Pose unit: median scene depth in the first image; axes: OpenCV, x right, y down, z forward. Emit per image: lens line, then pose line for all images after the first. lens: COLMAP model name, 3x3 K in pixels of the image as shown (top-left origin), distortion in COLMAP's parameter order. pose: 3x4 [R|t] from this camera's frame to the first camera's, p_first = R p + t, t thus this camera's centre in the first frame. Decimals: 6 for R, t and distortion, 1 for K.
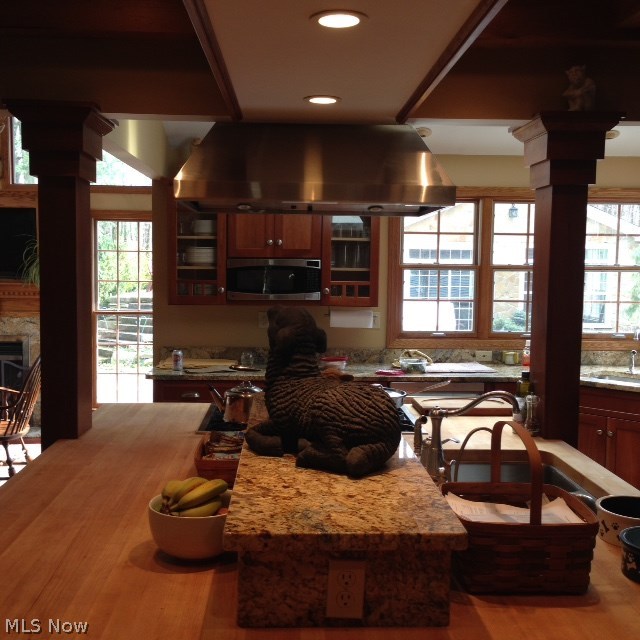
lens RADIAL K [[794.3, 0, 317.4], [0, 794.3, 322.2], [0, 0, 1]] dist [0.063408, 0.000000]
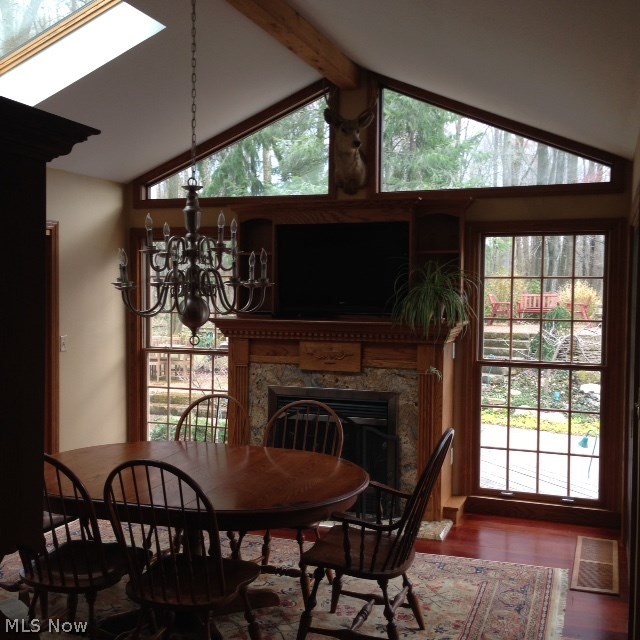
lens RADIAL K [[794.3, 0, 320.4], [0, 794.3, 318.6], [0, 0, 1]] dist [0.063408, 0.000000]
pose [[0.929123, 0.016178, -0.369416, -0.155136], [-0.024702, 0.999526, -0.018355, -0.036892], [0.368944, 0.026180, 0.929083, 0.287595]]
